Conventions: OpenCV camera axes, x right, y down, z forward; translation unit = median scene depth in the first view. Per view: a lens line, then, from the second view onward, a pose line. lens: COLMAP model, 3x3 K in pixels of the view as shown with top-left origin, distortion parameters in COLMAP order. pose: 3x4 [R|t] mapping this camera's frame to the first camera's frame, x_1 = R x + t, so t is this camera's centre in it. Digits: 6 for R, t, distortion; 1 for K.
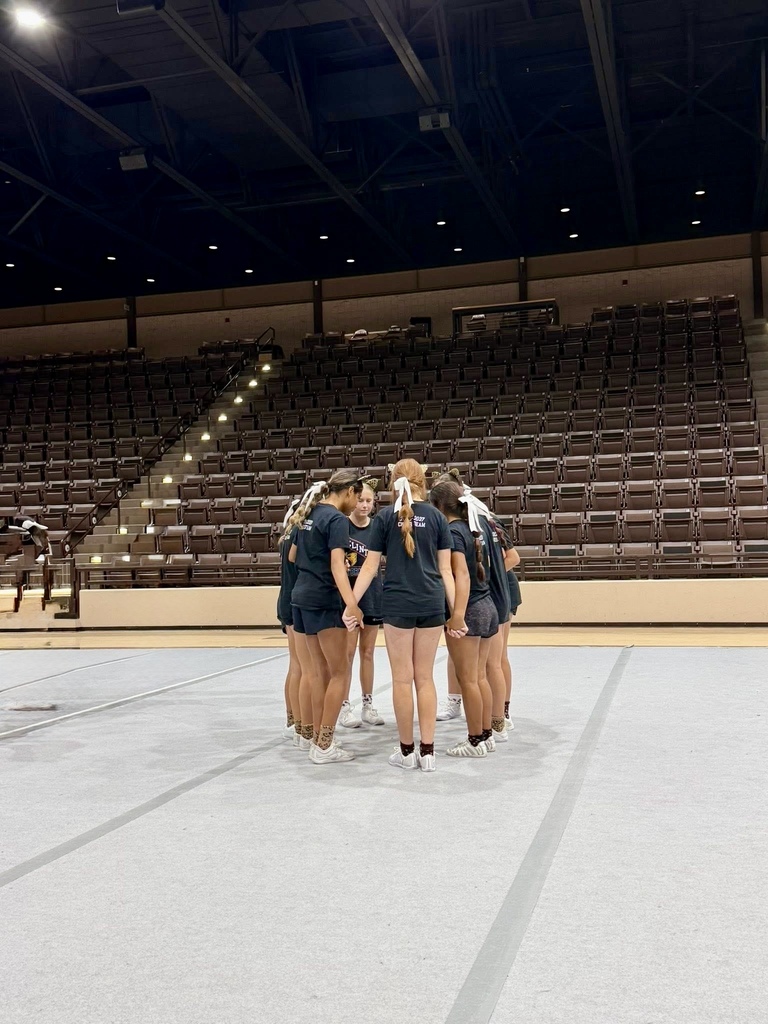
lens RADIAL K [[1060.1, 0, 384.0], [0, 1060.1, 512.0], [0, 0, 1]] dist [0.226019, -0.536134]
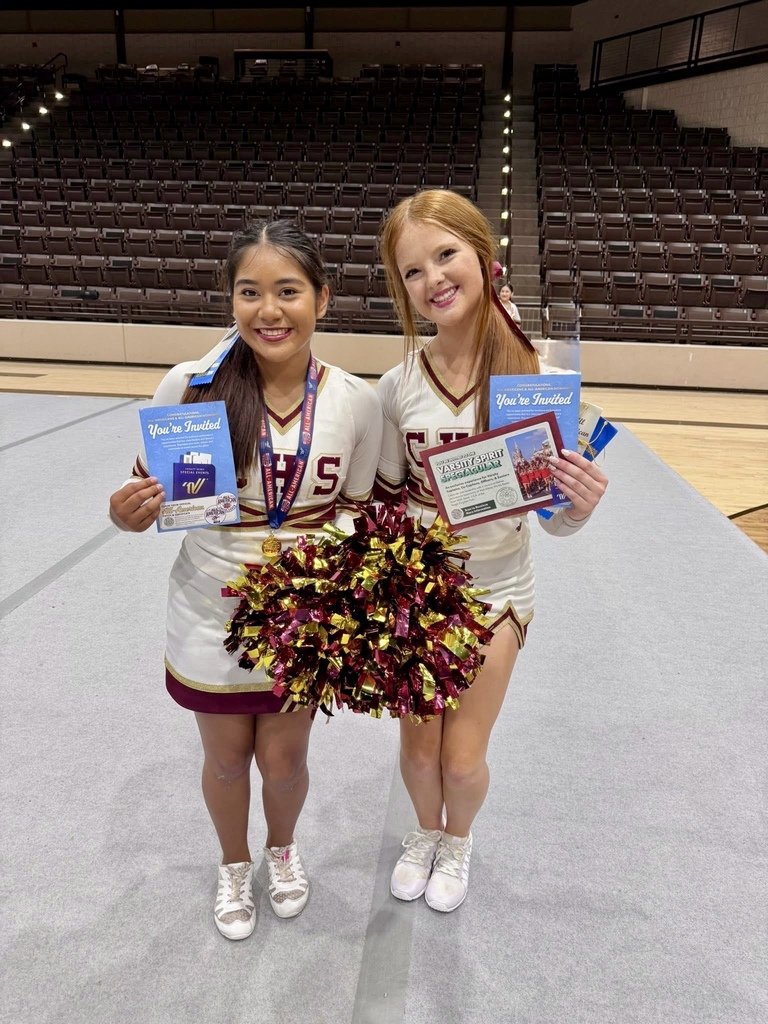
lens RADIAL K [[745.4, 0, 381.4], [0, 745.4, 527.2], [0, 0, 1]] dist [0.001309, -0.006249]
pose [[0.985602, 0.002606, 0.169061, 0.094445], [-0.061654, 0.936577, 0.344997, -0.010285], [-0.157439, -0.350453, 0.923253, 0.135541]]
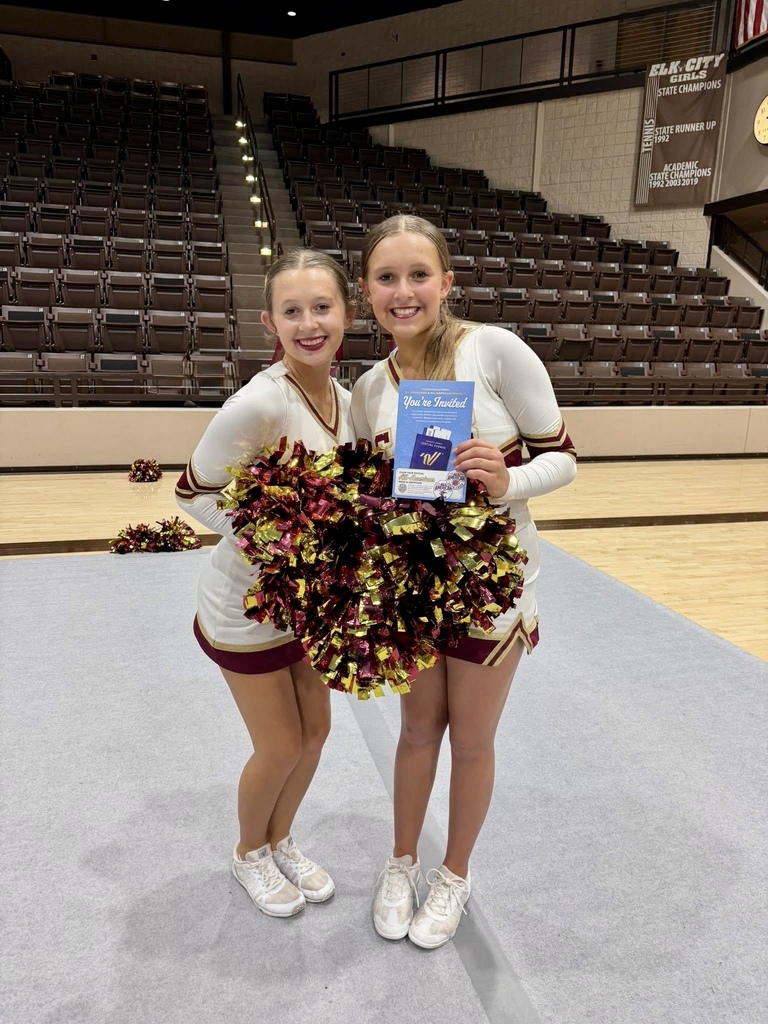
lens RADIAL K [[739.7, 0, 384.0], [0, 739.7, 512.0], [0, 0, 1]] dist [0.013261, -0.007972]
pose [[0.861586, -0.069605, 0.502816, 0.106508], [-0.064681, 0.967425, 0.244754, -0.003437], [-0.503473, -0.243399, 0.829018, 0.286000]]
